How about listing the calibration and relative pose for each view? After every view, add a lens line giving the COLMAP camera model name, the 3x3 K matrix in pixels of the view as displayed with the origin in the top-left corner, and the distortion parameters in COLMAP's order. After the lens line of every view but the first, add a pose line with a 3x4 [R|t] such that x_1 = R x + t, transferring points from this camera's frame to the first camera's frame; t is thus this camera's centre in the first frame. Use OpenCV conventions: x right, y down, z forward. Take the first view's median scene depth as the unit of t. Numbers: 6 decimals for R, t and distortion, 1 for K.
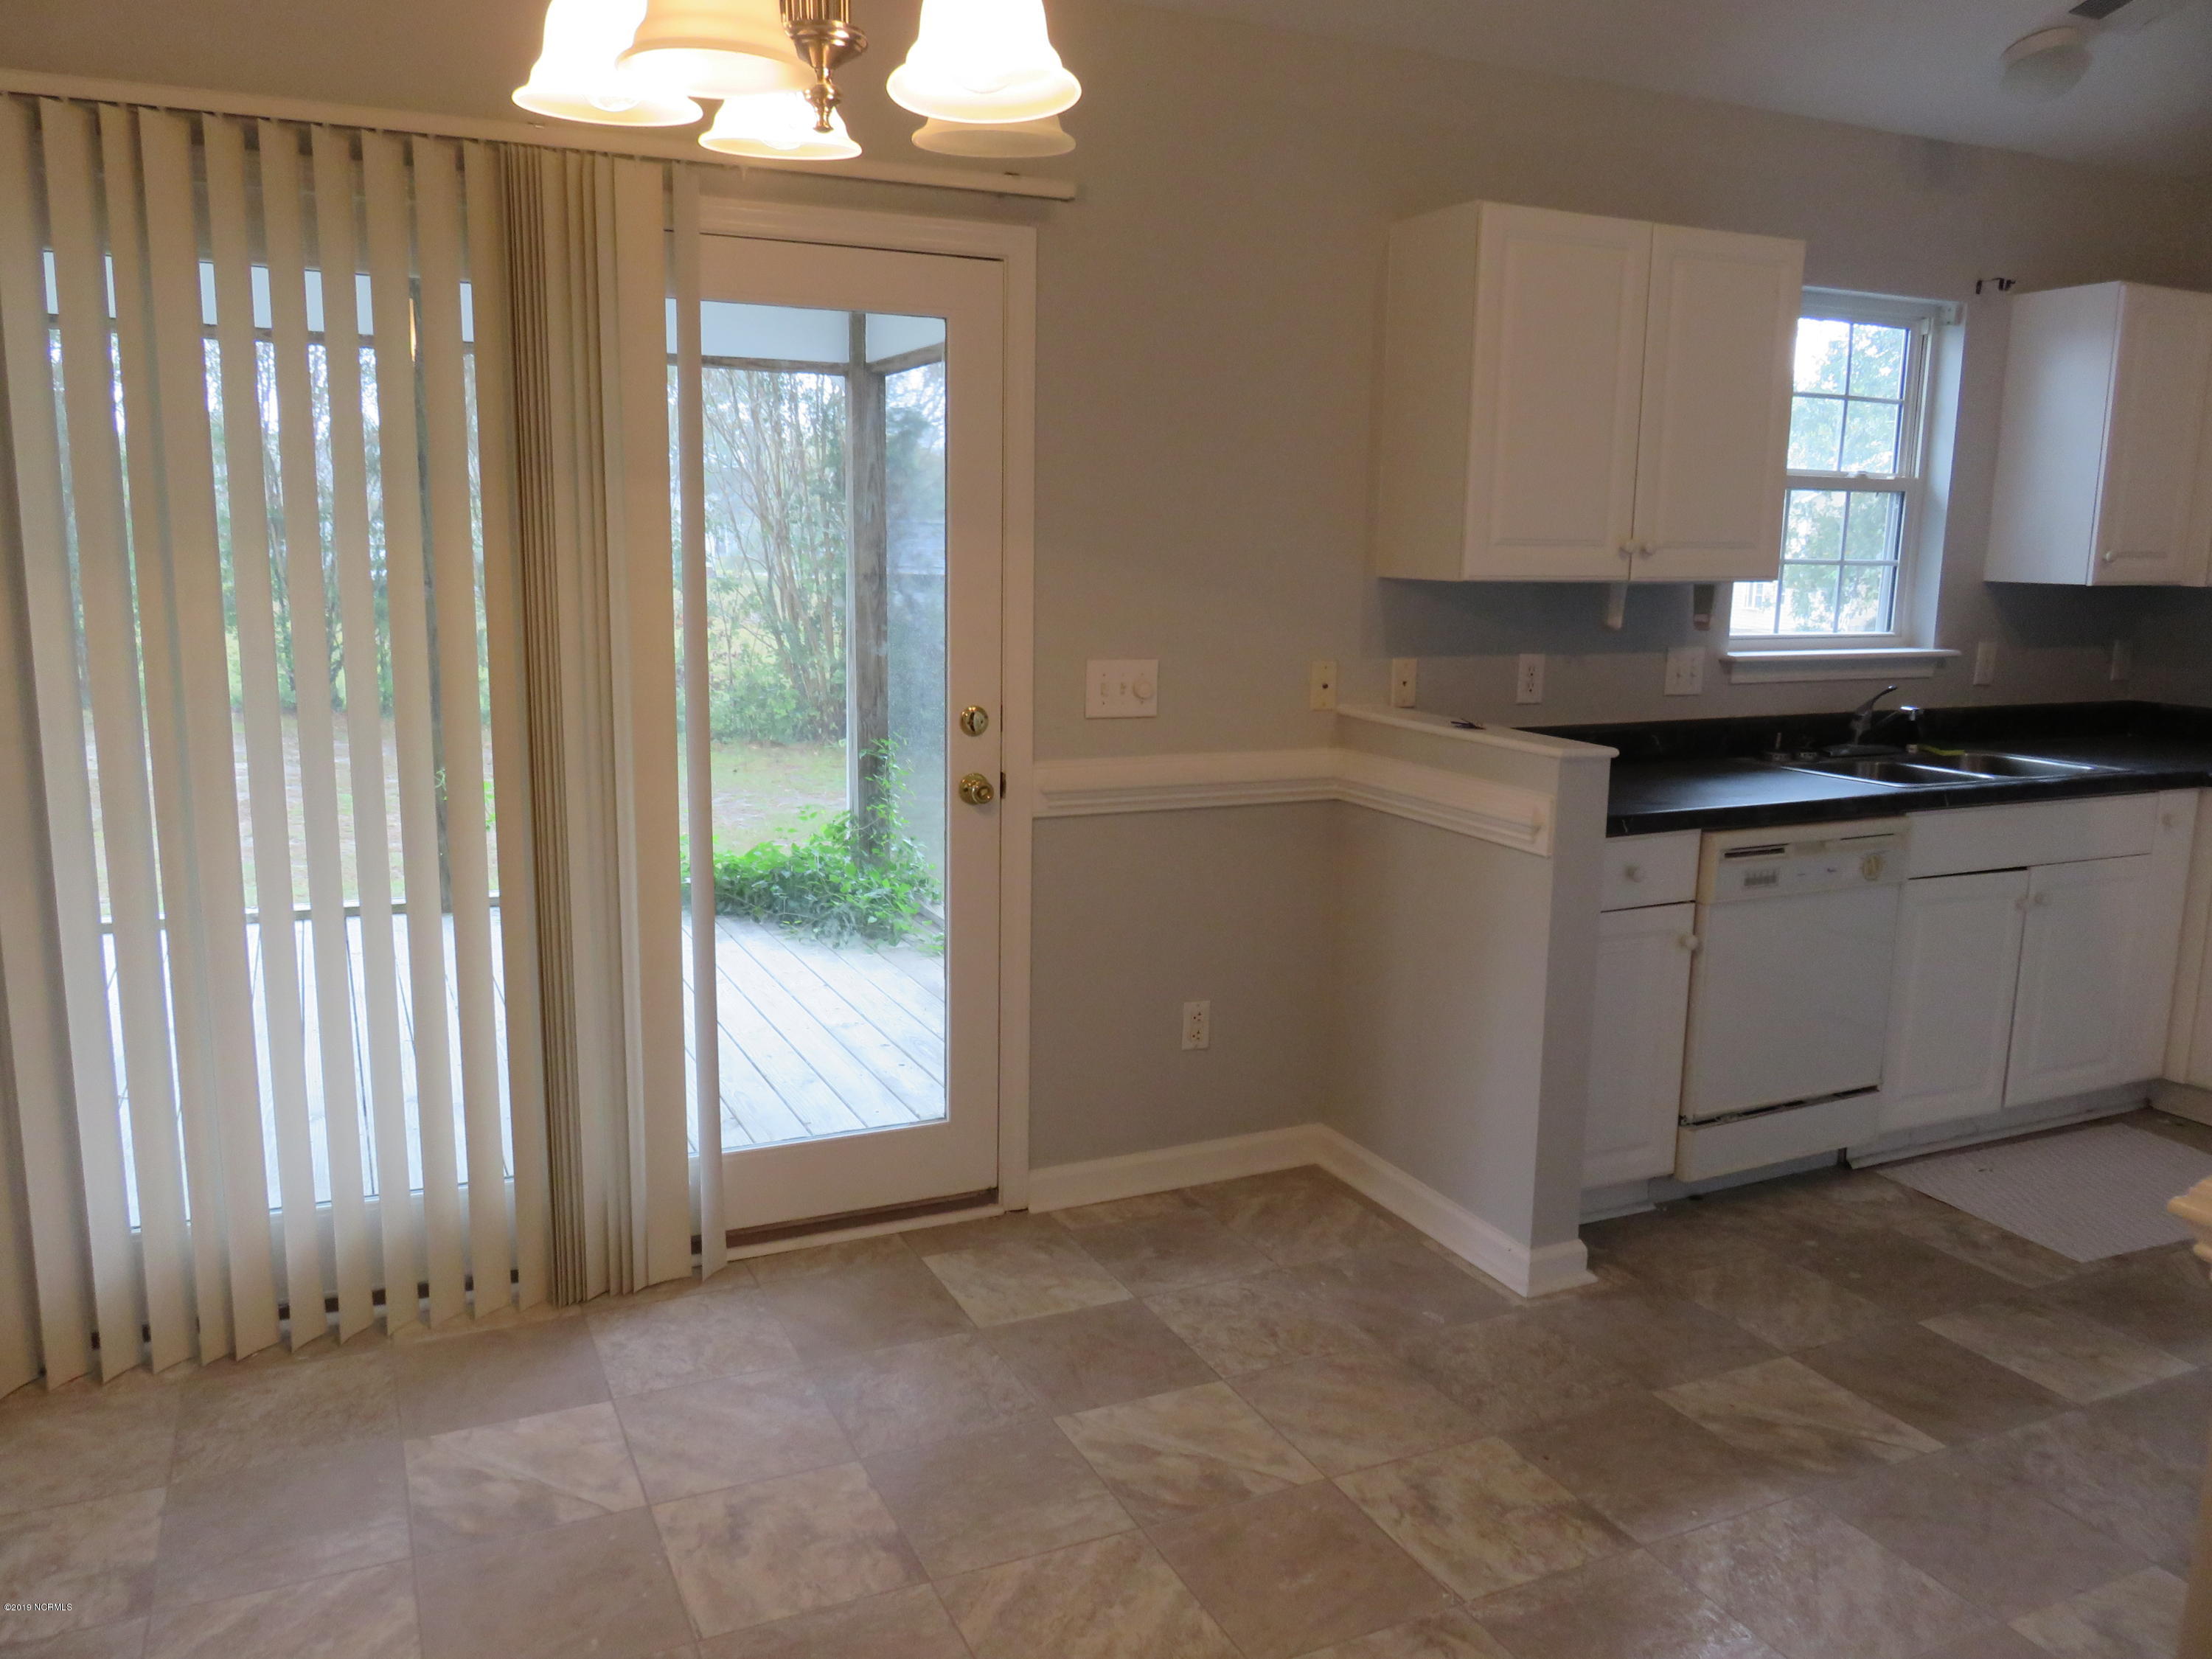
lens RADIAL K [[1659.0, 0, 1095.9], [0, 1659.0, 828.0], [0, 0, 1]] dist [-0.008337, -0.000595]
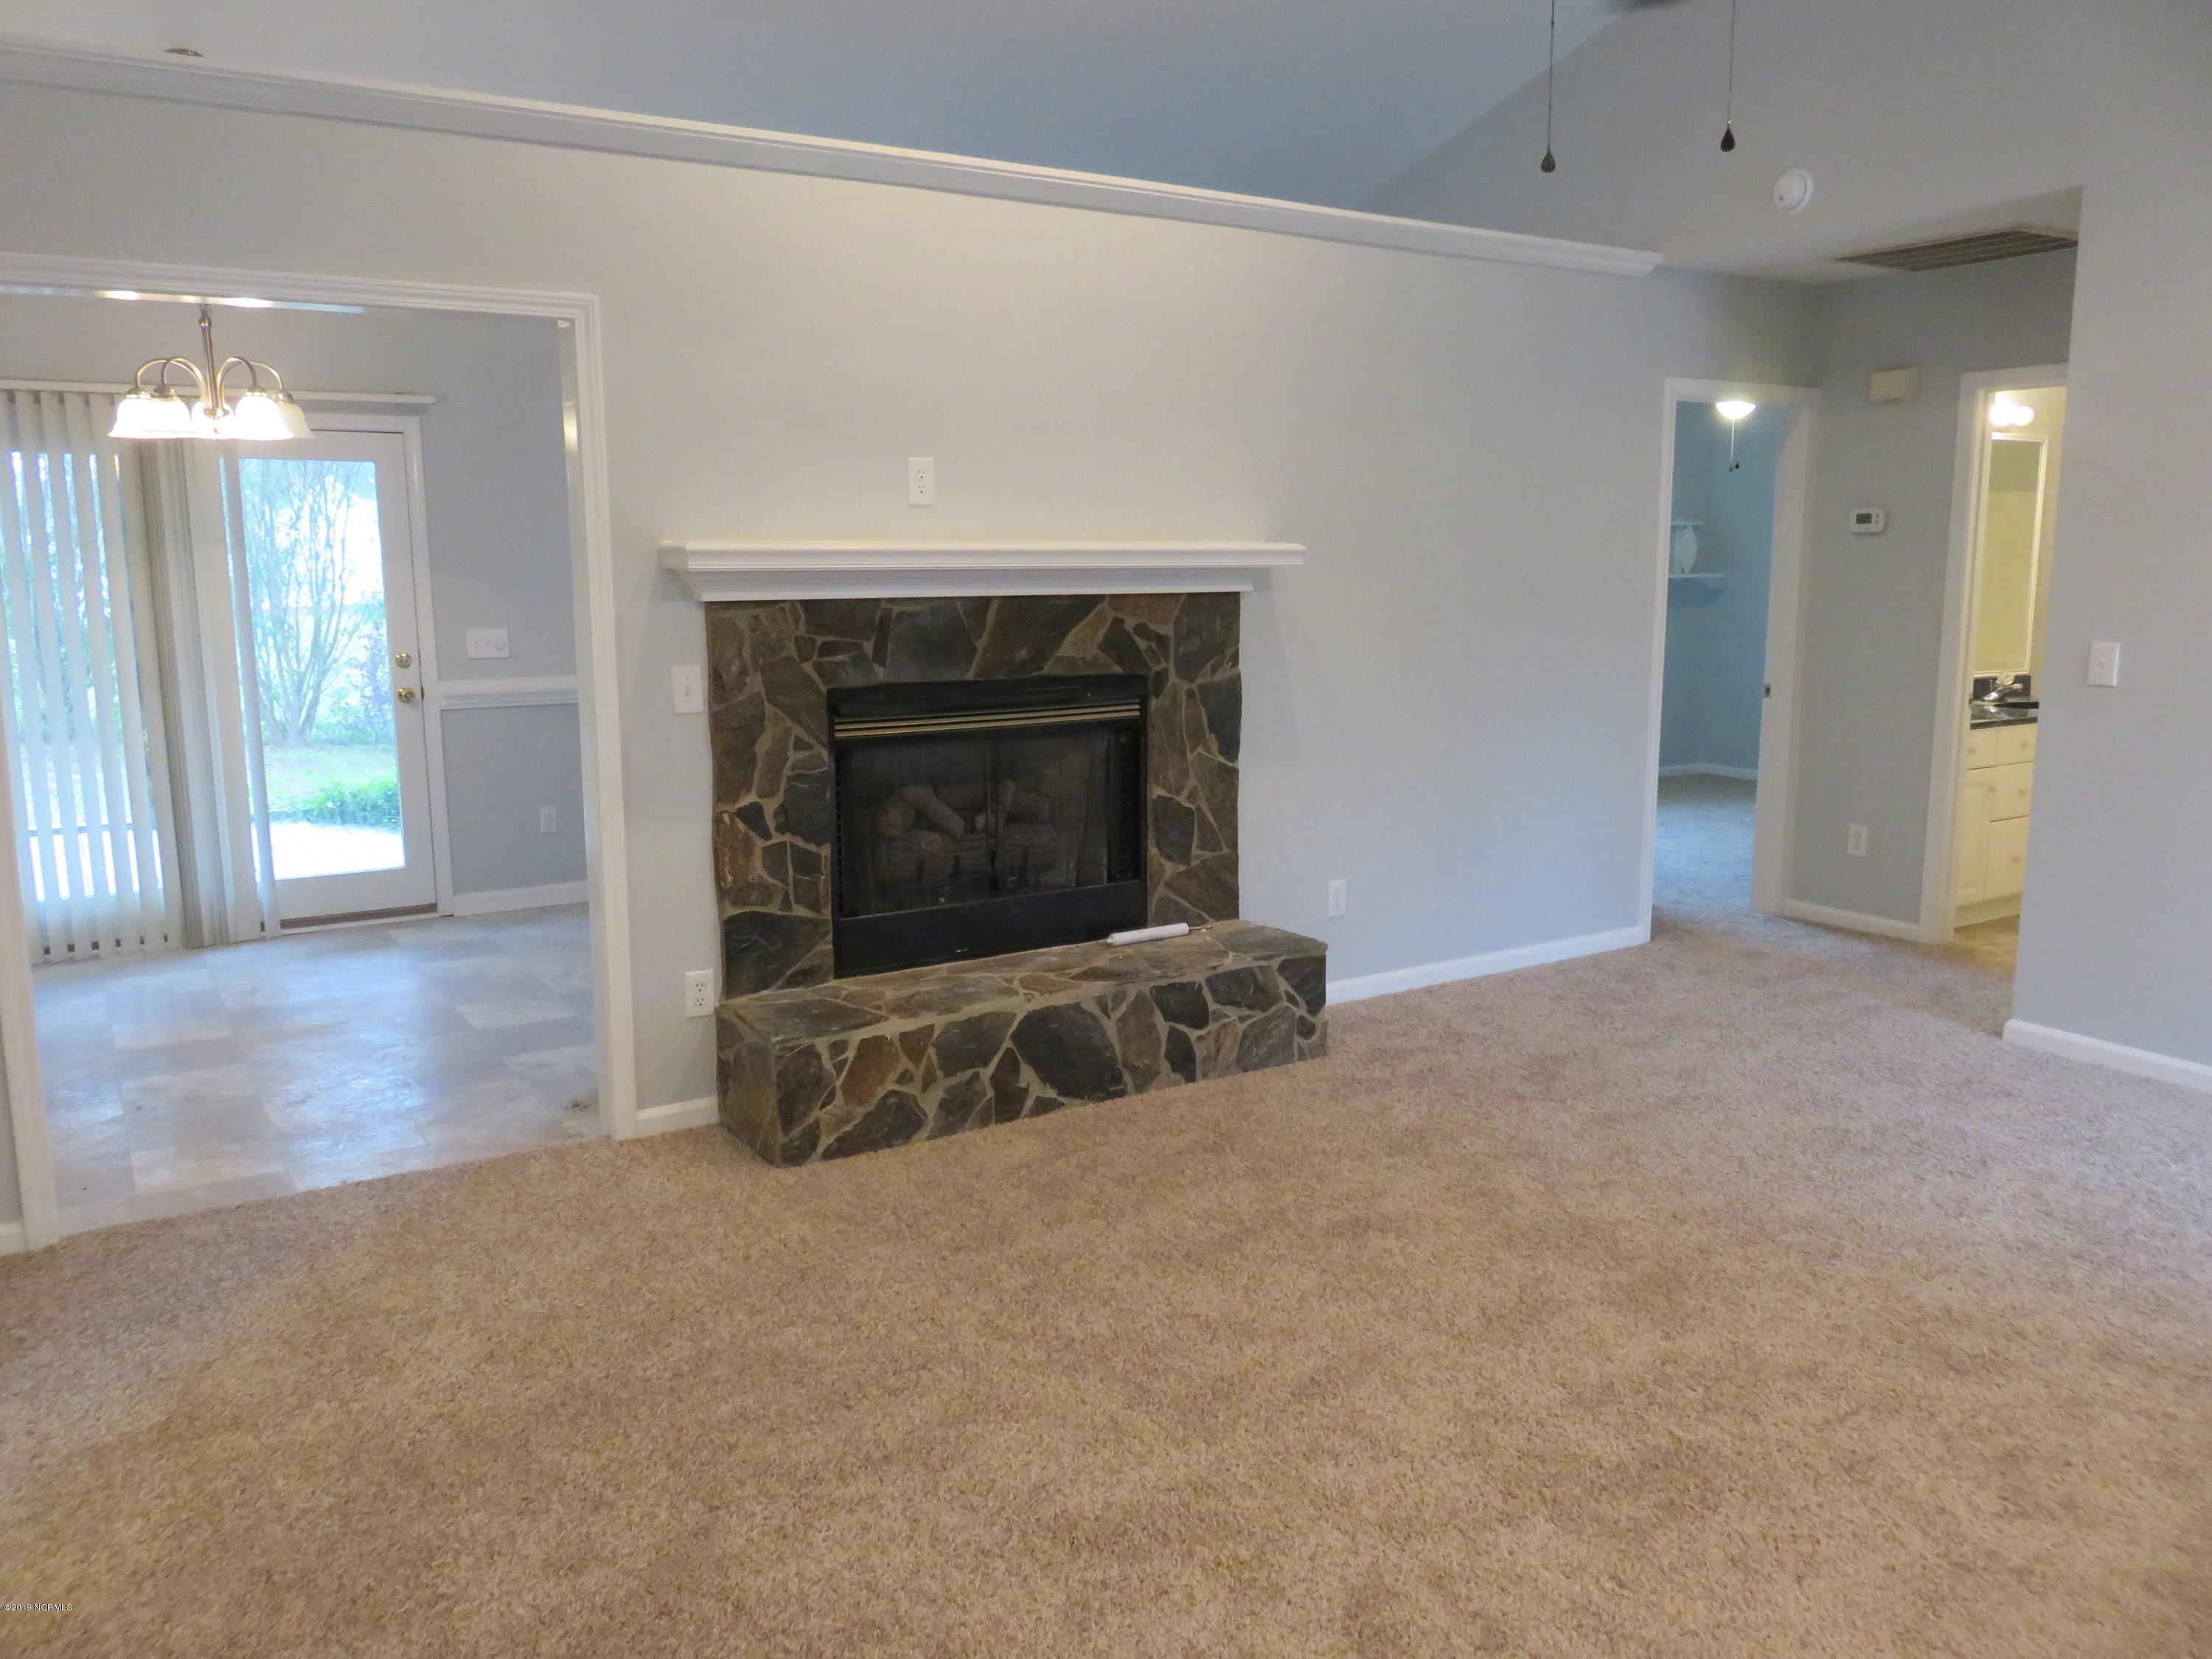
lens RADIAL K [[1659.0, 0, 1095.9], [0, 1659.0, 828.0], [0, 0, 1]] dist [-0.008337, -0.000595]
pose [[0.992928, -0.038327, 0.112362, 0.539307], [0.039067, 0.999227, -0.004387, 0.183749], [-0.112107, 0.008746, 0.993658, -1.107286]]
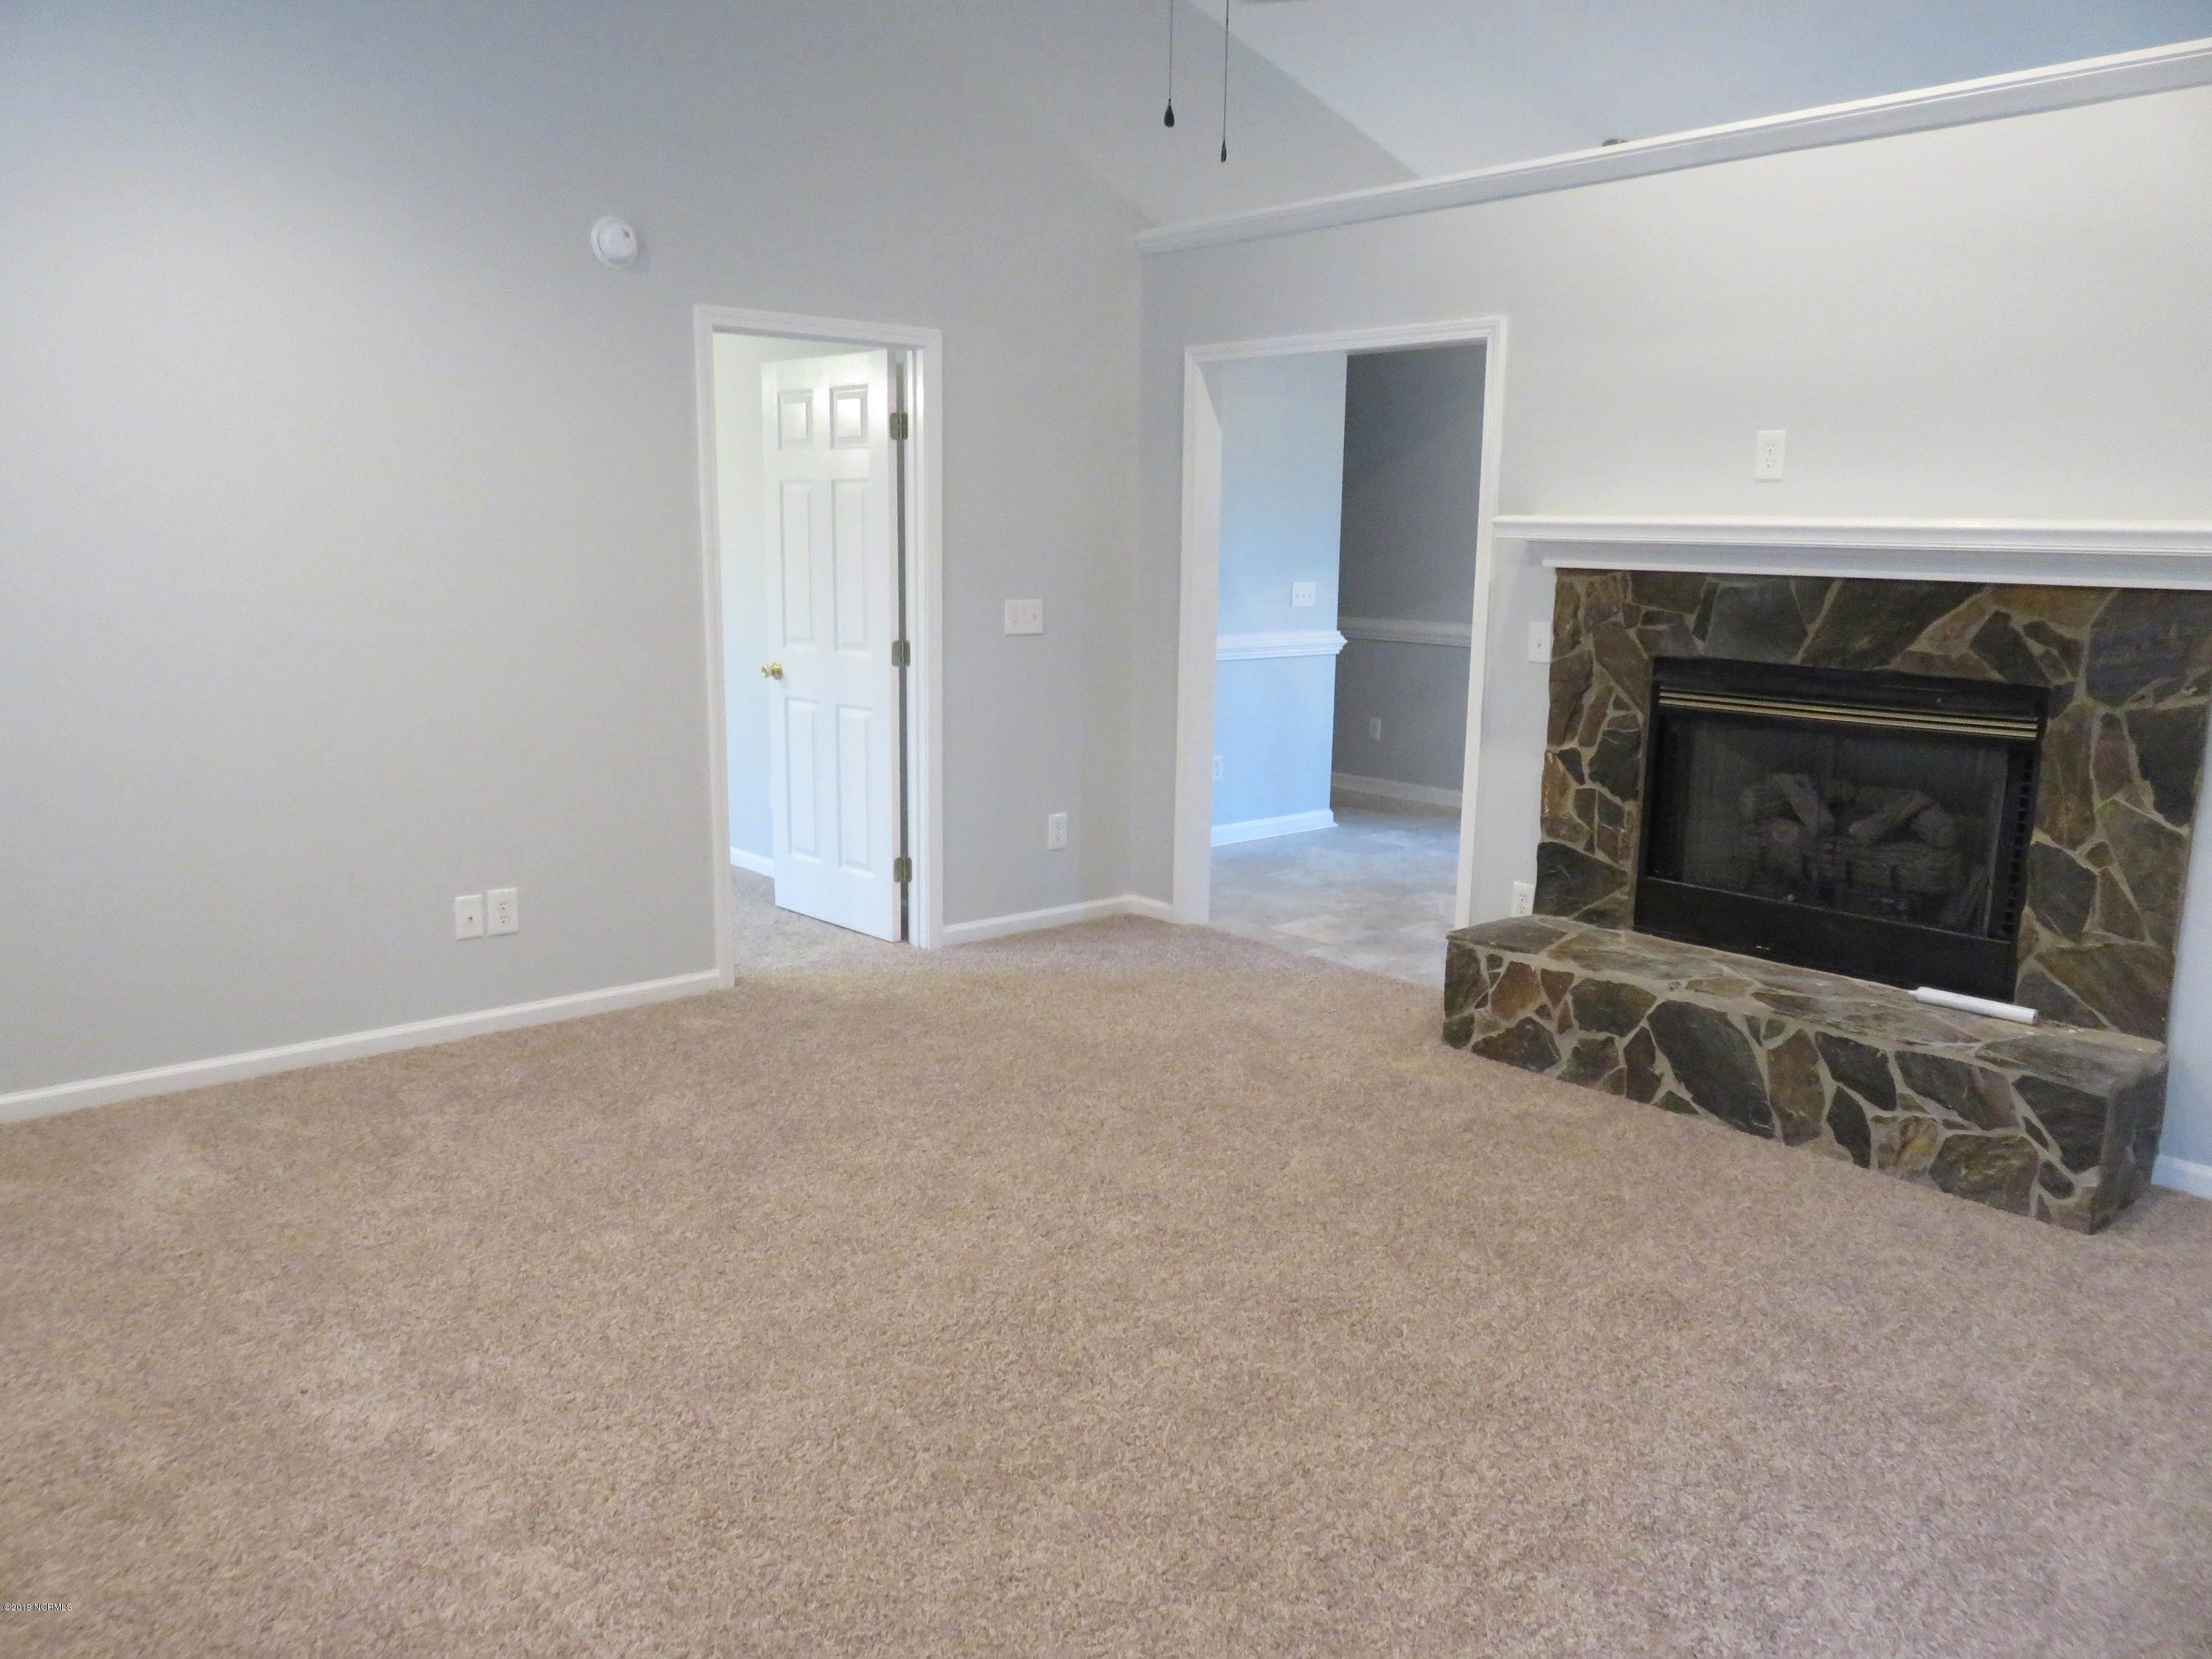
lens RADIAL K [[1659.0, 0, 1095.9], [0, 1659.0, 828.0], [0, 0, 1]] dist [-0.008337, -0.000595]
pose [[0.271687, 0.161475, -0.948742, 2.595068], [-0.173413, 0.977901, 0.116779, 0.068606], [0.946633, 0.132797, 0.293685, -0.219049]]
